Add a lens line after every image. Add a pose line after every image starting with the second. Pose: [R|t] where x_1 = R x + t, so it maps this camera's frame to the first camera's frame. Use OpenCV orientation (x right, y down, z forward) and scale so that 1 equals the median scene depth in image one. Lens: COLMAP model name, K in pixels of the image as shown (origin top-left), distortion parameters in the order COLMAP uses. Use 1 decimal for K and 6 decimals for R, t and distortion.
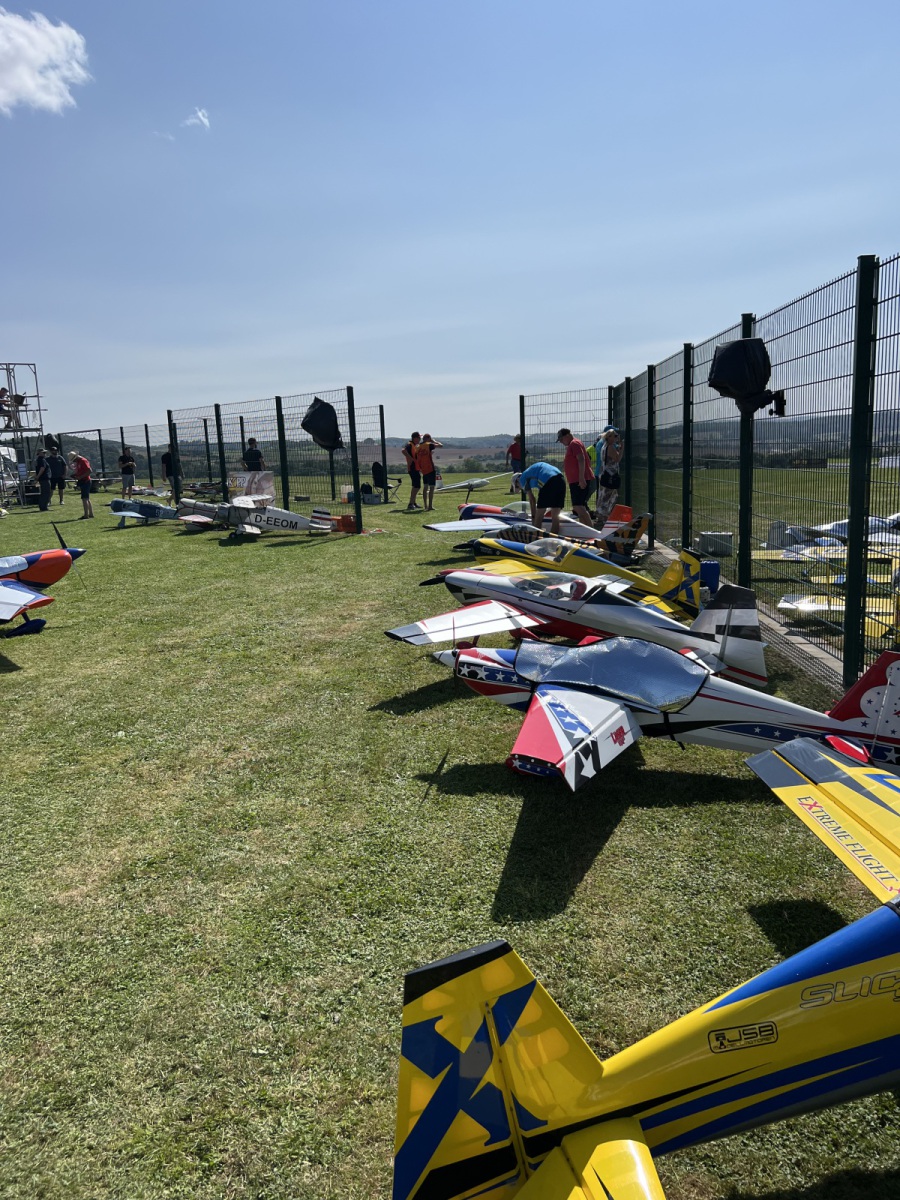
lens RADIAL K [[901.9, 0, 444.7], [0, 901.9, 598.0], [0, 0, 1]] dist [0.054367, -0.066381]
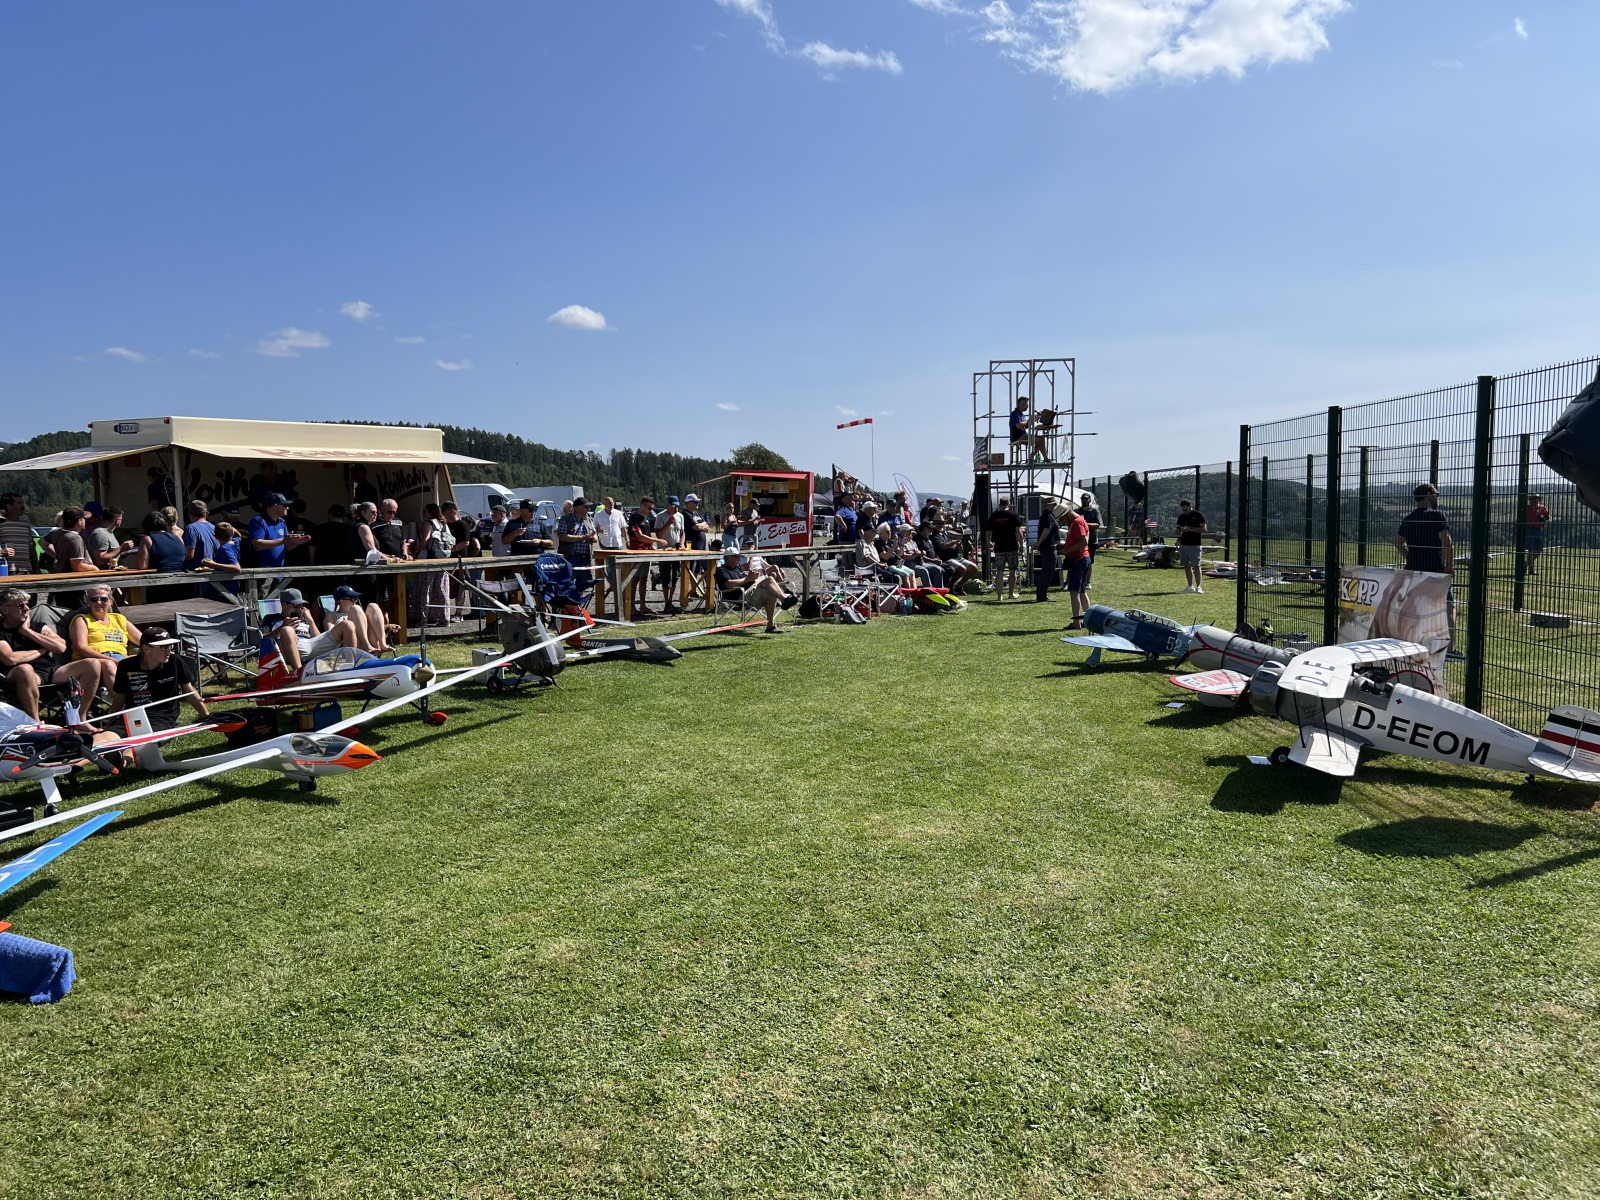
lens RADIAL K [[1202.5, 0, 814.8], [0, 1202.5, 602.1], [0, 0, 1]] dist [0.054367, -0.066381]
pose [[0.735196, 0.084516, -0.672565, -0.102391], [-0.131793, 0.991085, -0.019524, -0.187626], [0.664919, 0.102993, 0.739781, 1.008100]]
